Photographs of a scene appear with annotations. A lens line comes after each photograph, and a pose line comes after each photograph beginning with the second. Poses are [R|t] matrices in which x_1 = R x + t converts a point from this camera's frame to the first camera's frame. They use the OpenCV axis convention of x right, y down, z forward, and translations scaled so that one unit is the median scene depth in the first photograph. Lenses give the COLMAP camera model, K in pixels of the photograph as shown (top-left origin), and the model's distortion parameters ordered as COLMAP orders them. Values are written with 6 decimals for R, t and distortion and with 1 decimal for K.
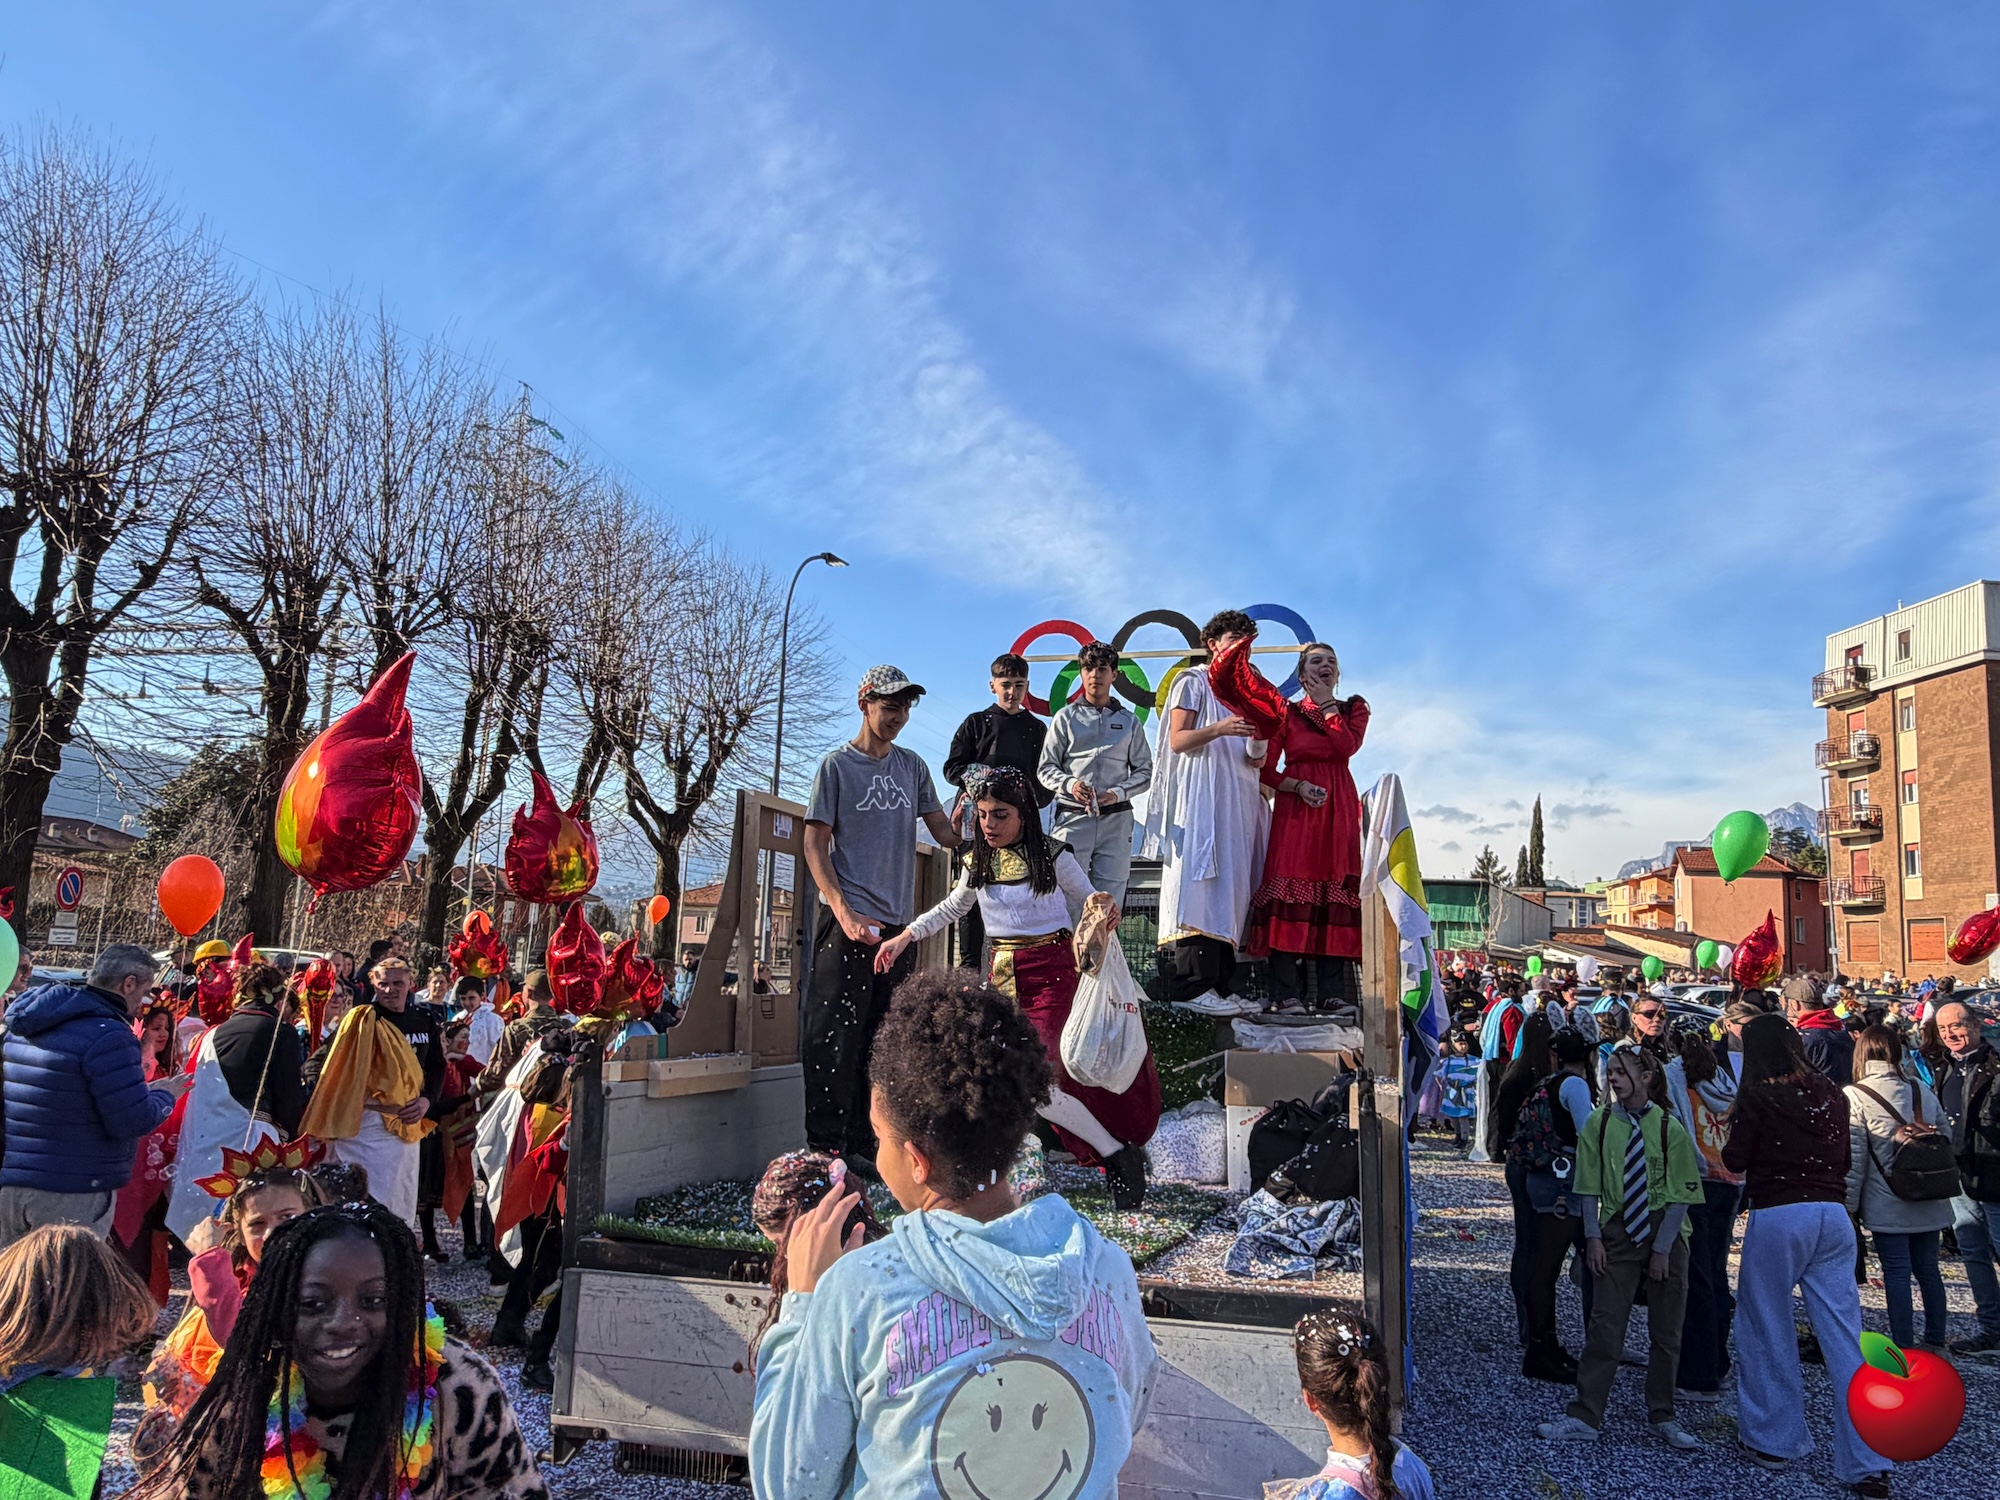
lens RADIAL K [[1395.7, 0, 997.0], [0, 1395.7, 752.5], [0, 0, 1]] dist [0.006926, 0.001593]
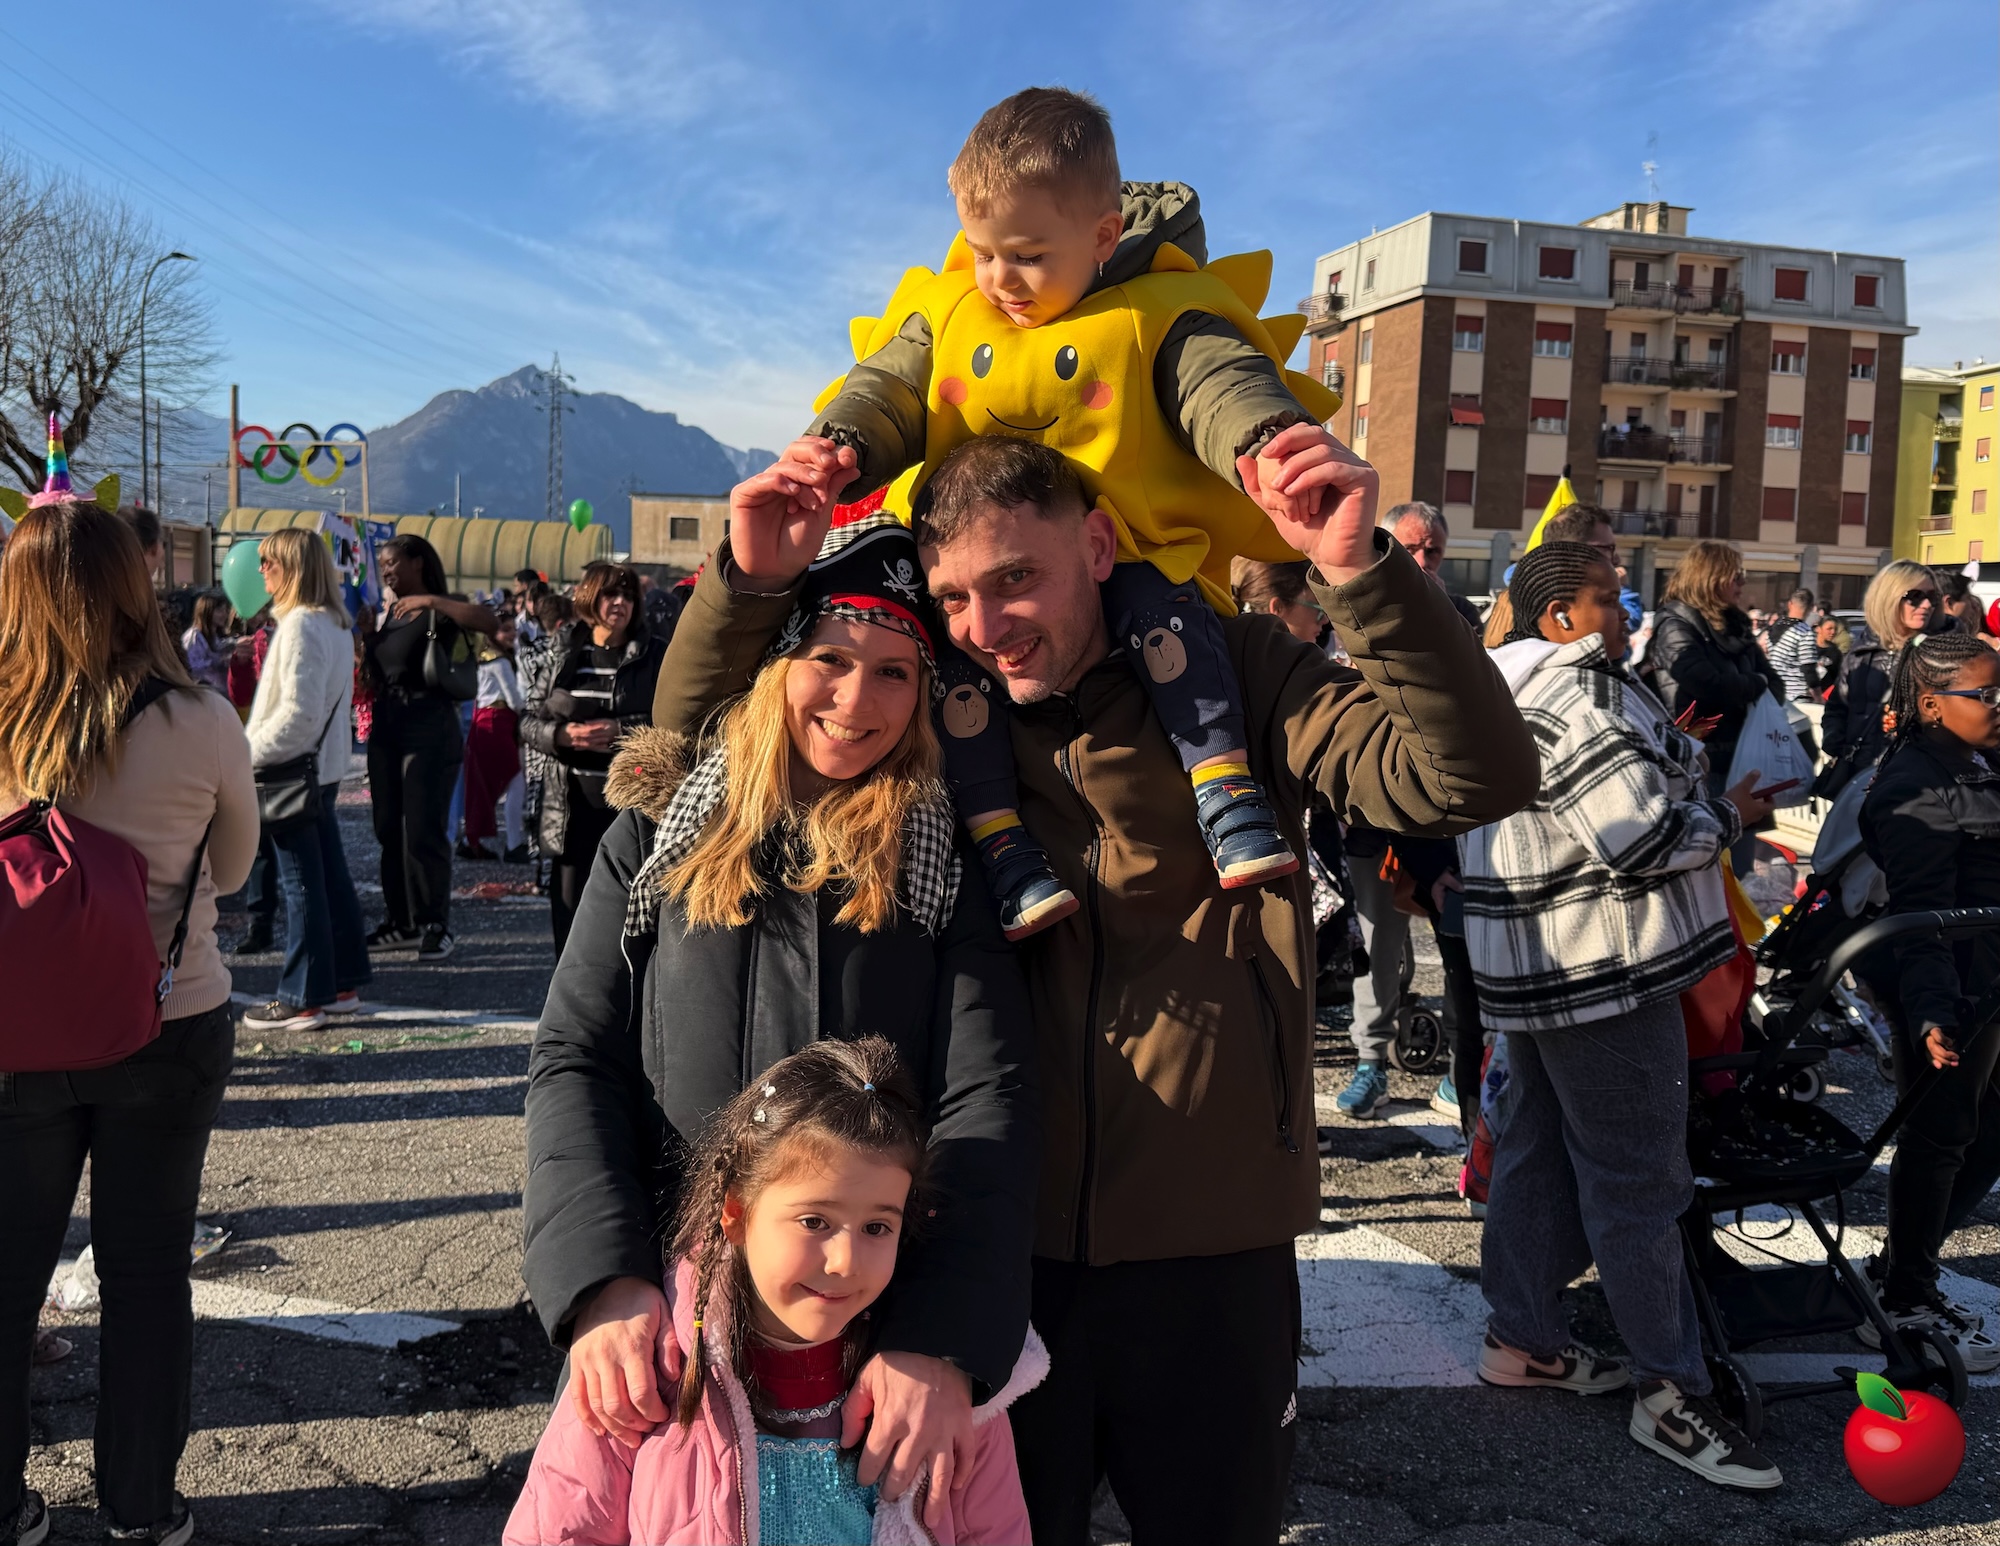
lens RADIAL K [[1994.3, 0, 1000.2], [0, 1994.3, 768.8], [0, 0, 1]] dist [0.012296, 0.000000]
pose [[0.975442, -0.031812, 0.217947, 0.112645], [-0.017591, 0.975103, 0.221055, -0.065985], [-0.219553, -0.219460, 0.950597, -0.549254]]
